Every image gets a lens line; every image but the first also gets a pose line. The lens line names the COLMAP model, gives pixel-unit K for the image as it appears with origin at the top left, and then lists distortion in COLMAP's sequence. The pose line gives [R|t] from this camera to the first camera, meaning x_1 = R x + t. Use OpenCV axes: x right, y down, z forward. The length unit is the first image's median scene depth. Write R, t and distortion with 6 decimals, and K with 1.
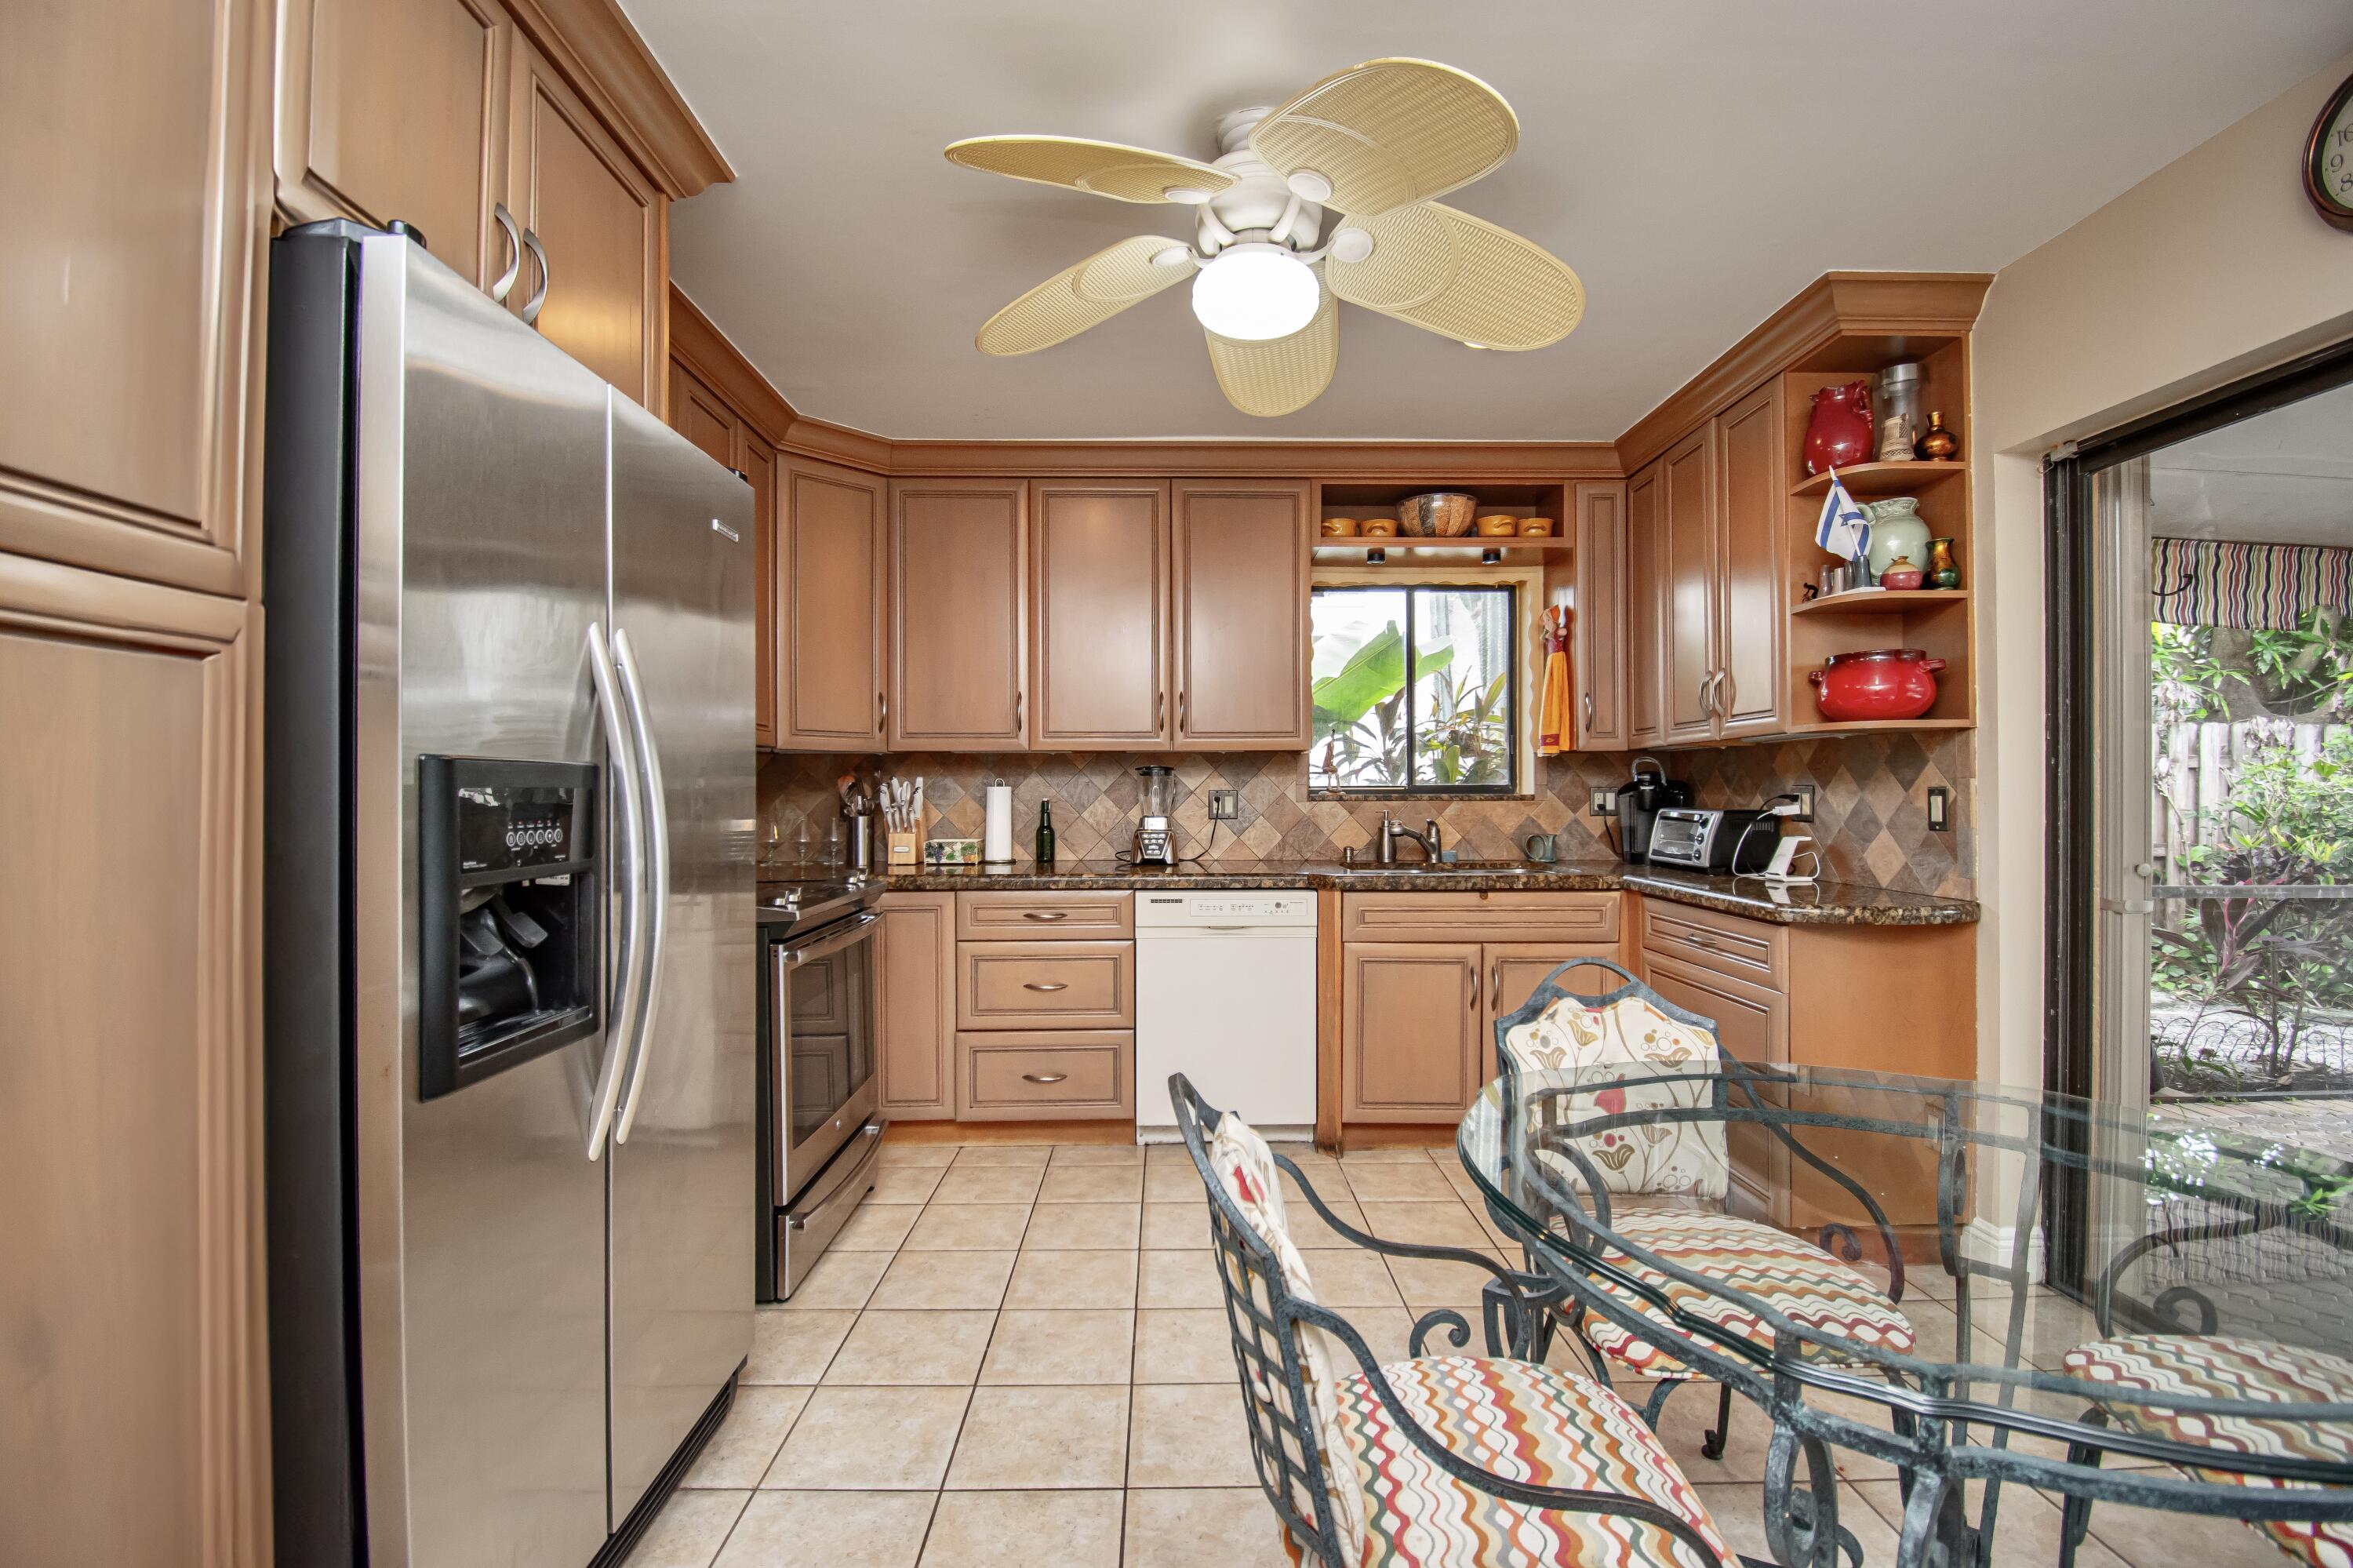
lens RADIAL K [[1037.8, 0, 1191.4], [0, 1037.8, 785.4], [0, 0, 1]] dist [0.014234, -0.000231]
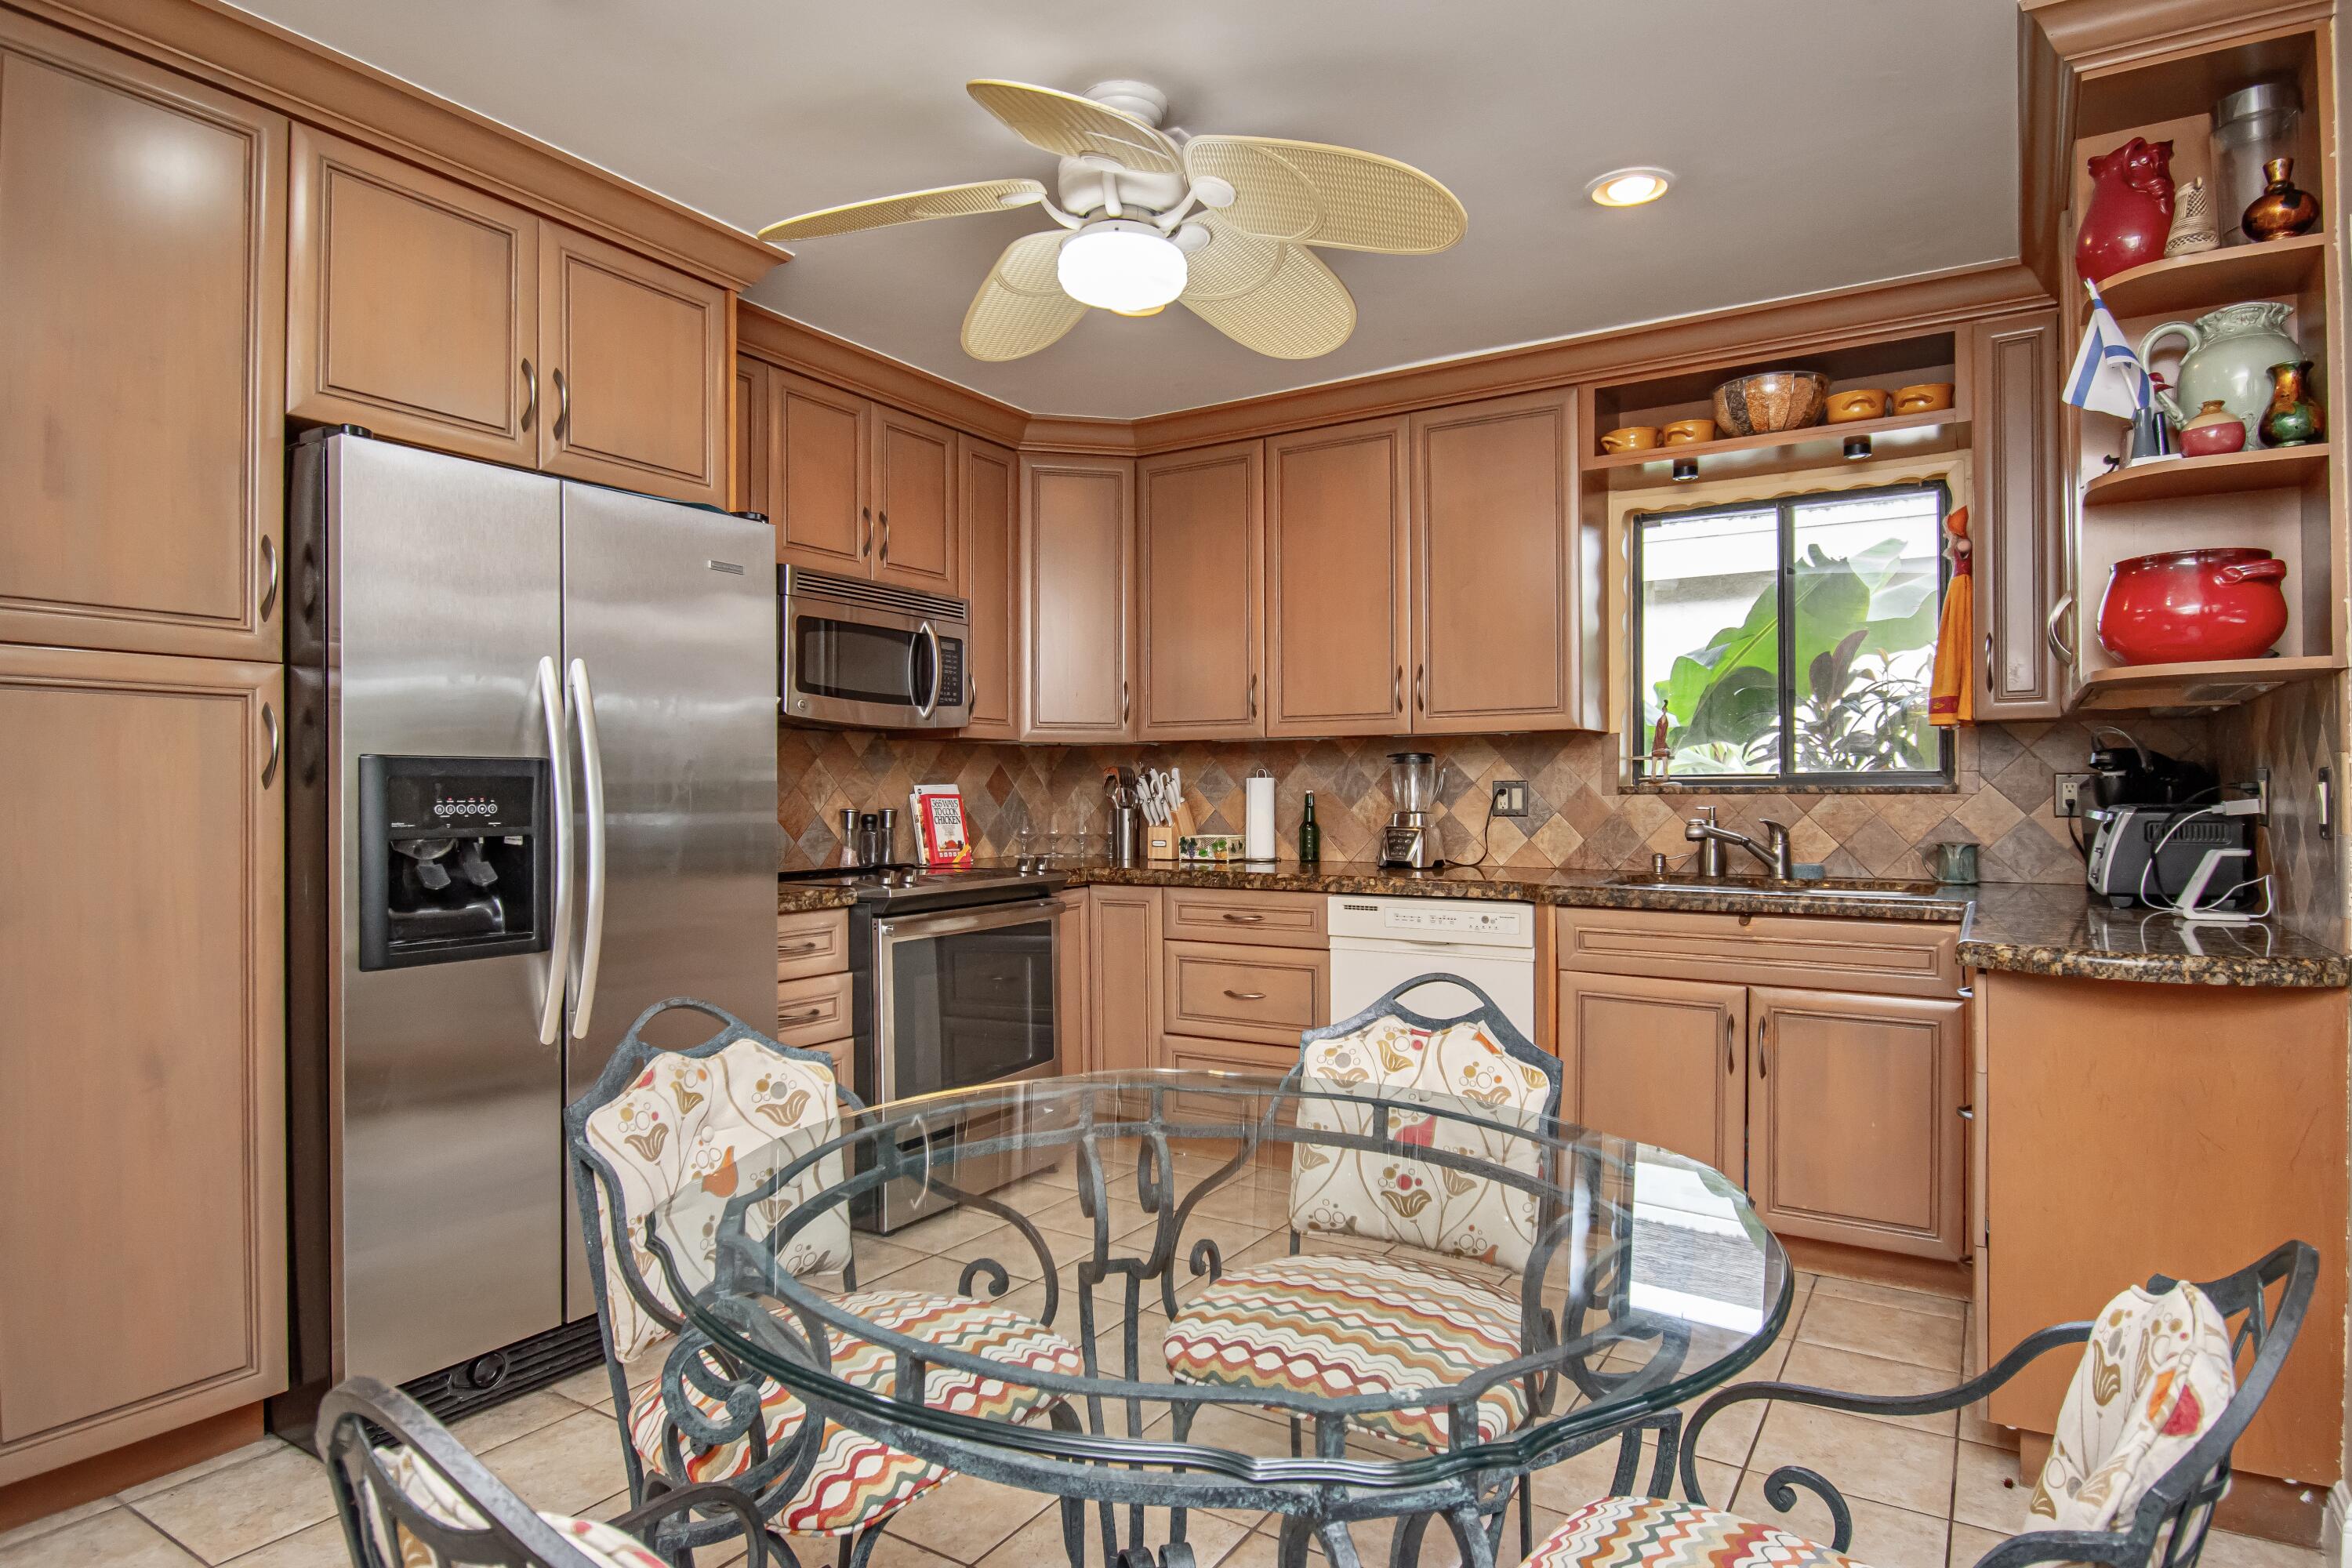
lens RADIAL K [[1320.0, 0, 1188.6], [0, 1320.0, 794.3], [0, 0, 1]] dist [0.016098, -0.027853]
pose [[0.835070, 0.000939, -0.550142, 0.462574], [0.004448, 0.999954, 0.008458, 0.006317], [0.550125, -0.009510, 0.835028, -0.001404]]
